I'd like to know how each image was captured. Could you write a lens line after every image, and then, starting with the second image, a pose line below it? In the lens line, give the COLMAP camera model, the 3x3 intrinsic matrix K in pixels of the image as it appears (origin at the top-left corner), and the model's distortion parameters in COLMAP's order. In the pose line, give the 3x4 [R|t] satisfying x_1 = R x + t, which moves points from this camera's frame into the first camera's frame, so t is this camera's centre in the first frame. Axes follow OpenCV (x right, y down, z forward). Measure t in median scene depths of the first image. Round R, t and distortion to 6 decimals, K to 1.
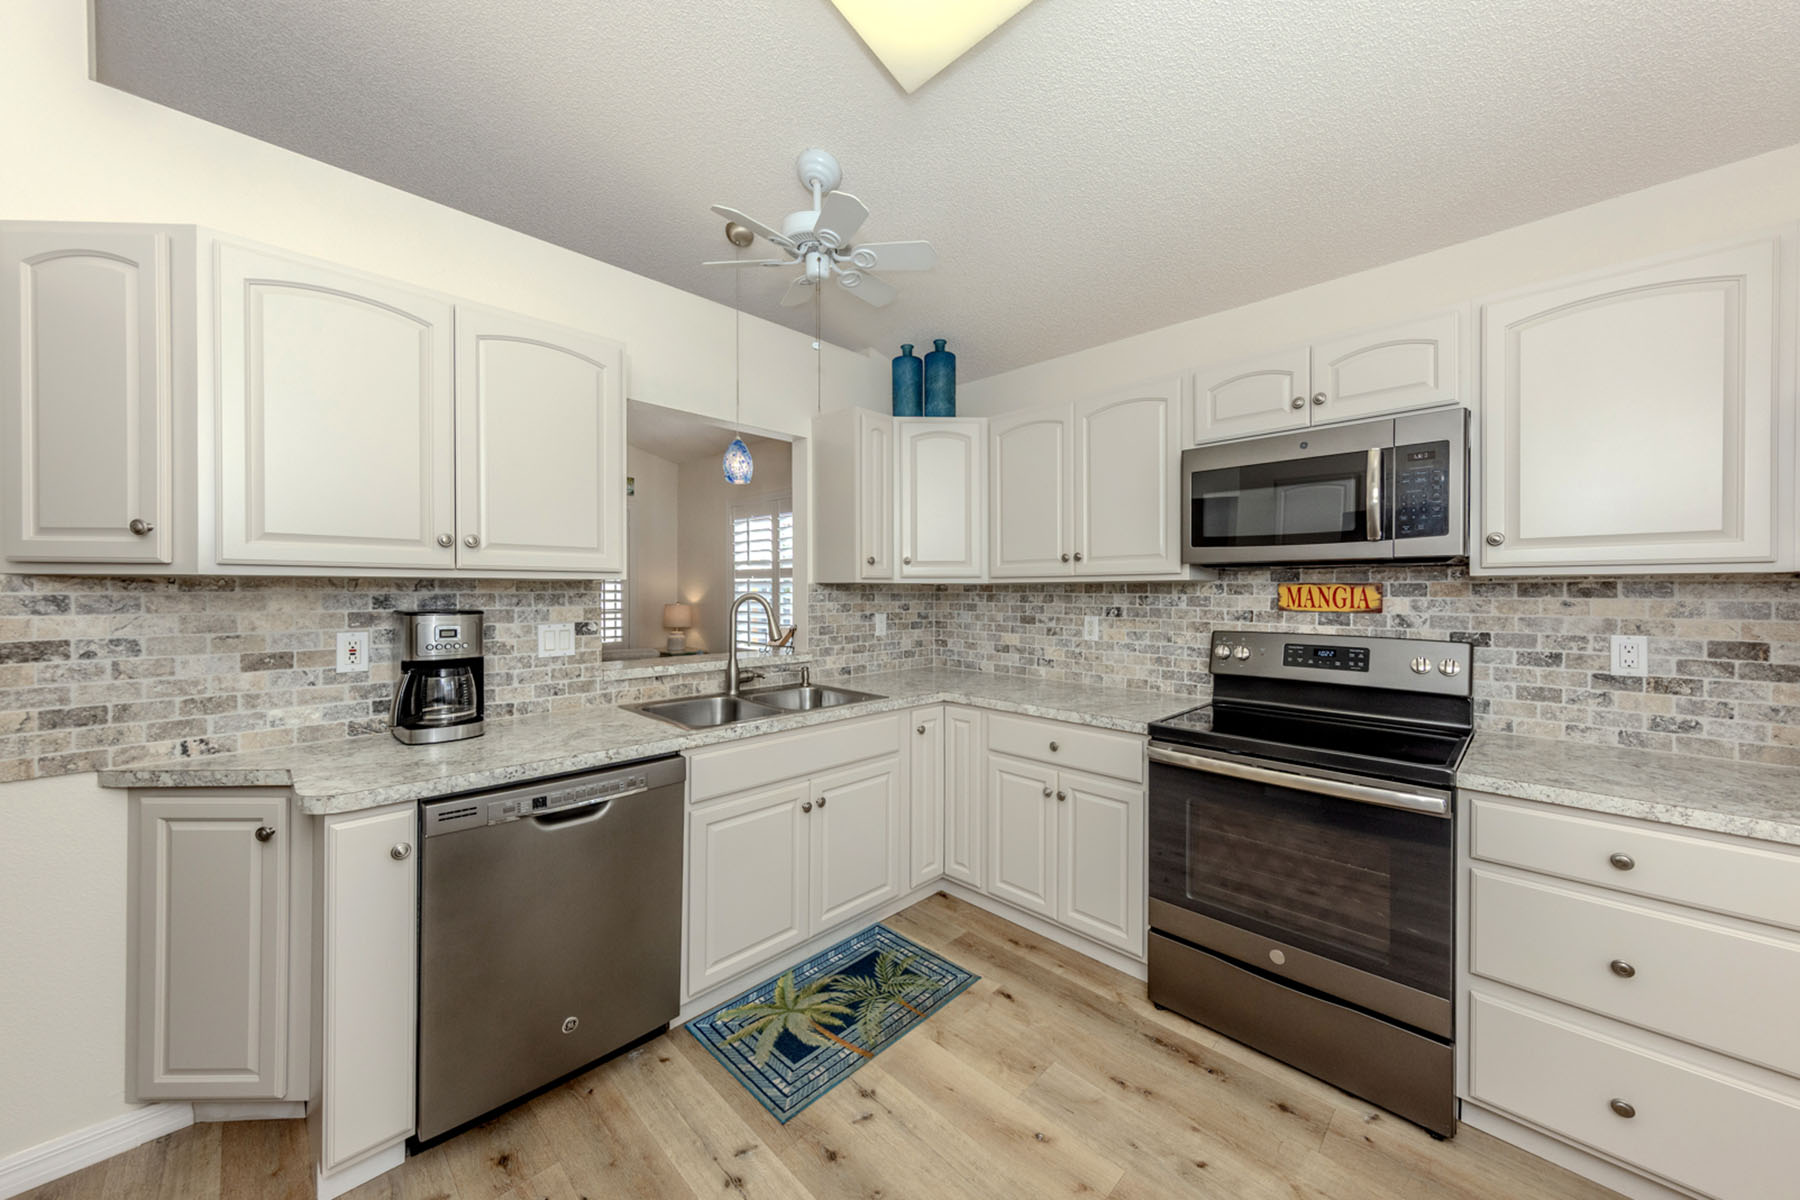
lens RADIAL K [[627.2, 0, 922.9], [0, 627.2, 582.0], [0, 0, 1]] dist [0.001502, -0.000026]
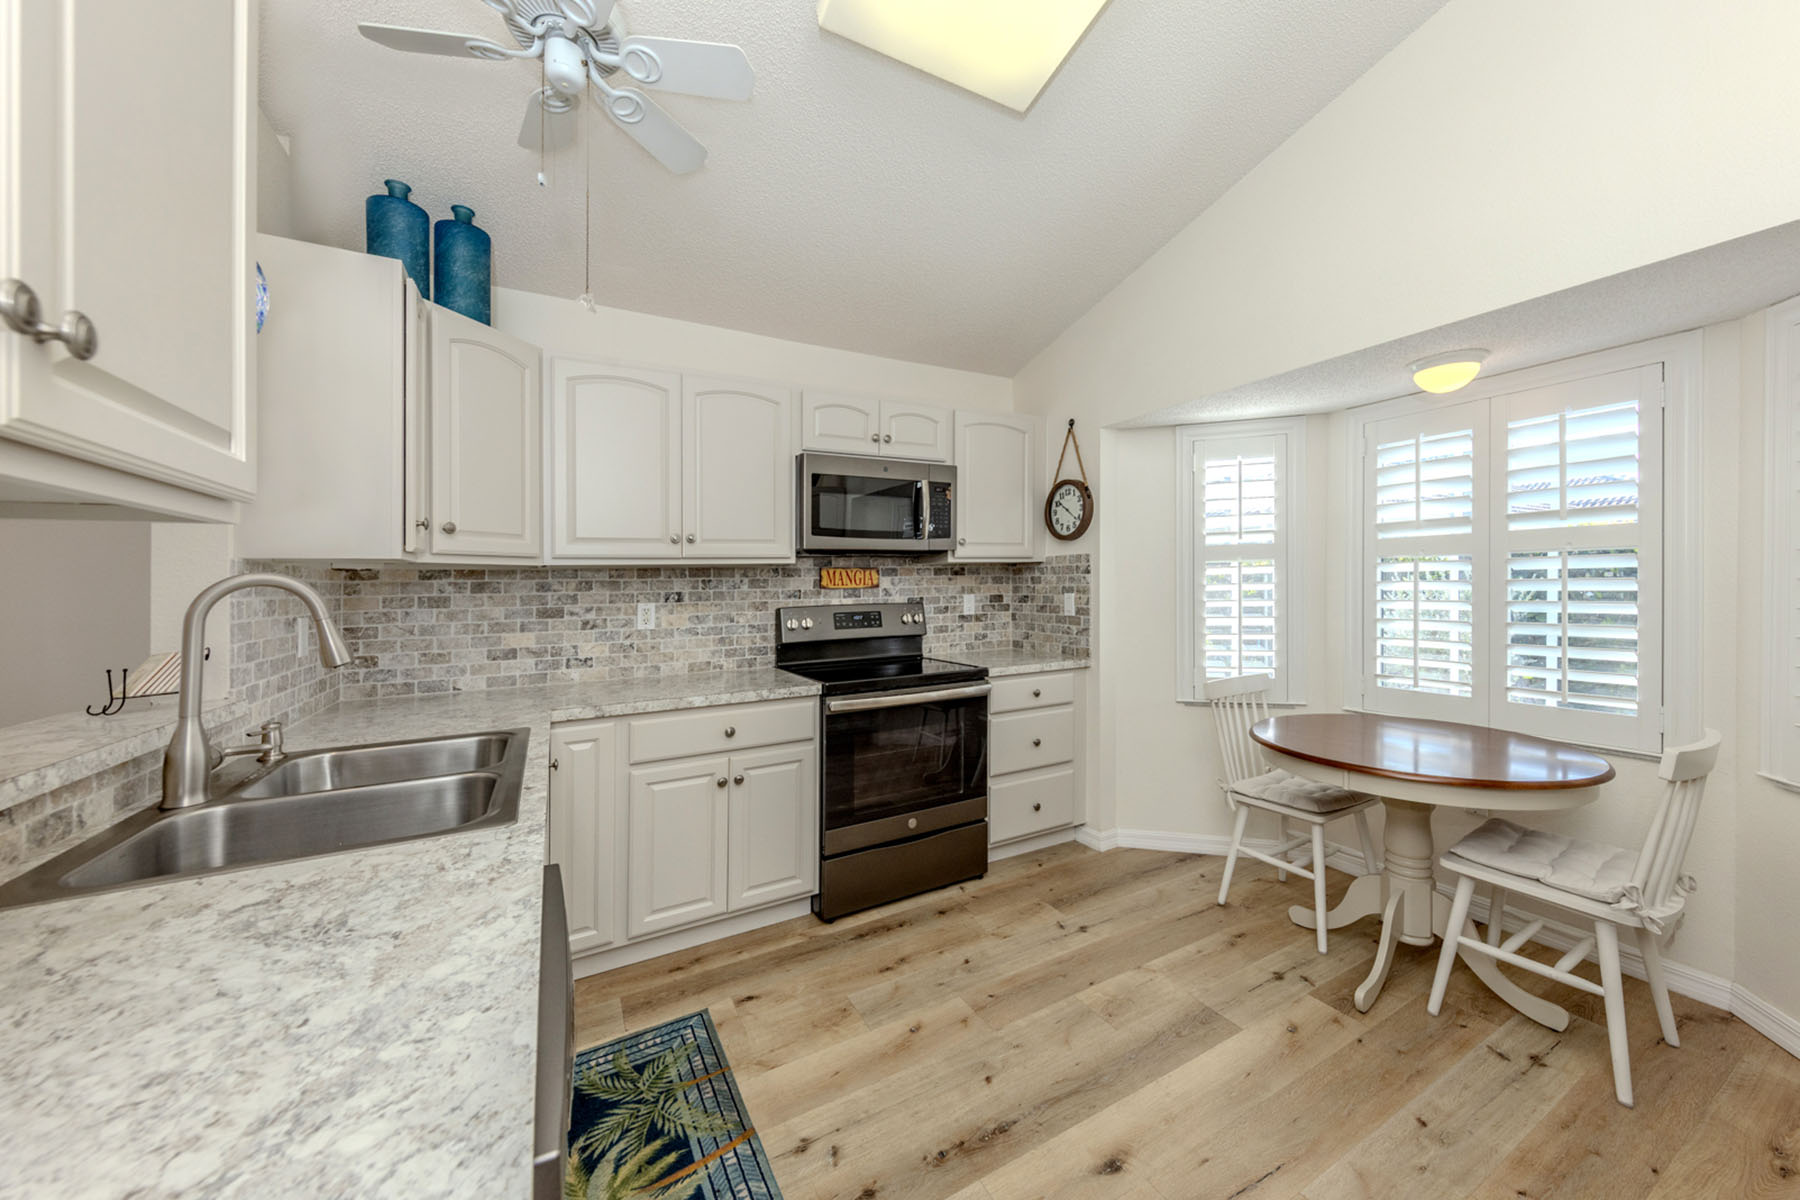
lens RADIAL K [[627.2, 0, 922.9], [0, 627.2, 582.0], [0, 0, 1]] dist [0.001502, -0.000026]
pose [[0.301164, -0.005393, 0.953557, -0.632364], [0.008140, 0.999962, 0.003084, 0.030717], [-0.953538, 0.006833, 0.301196, 0.428304]]
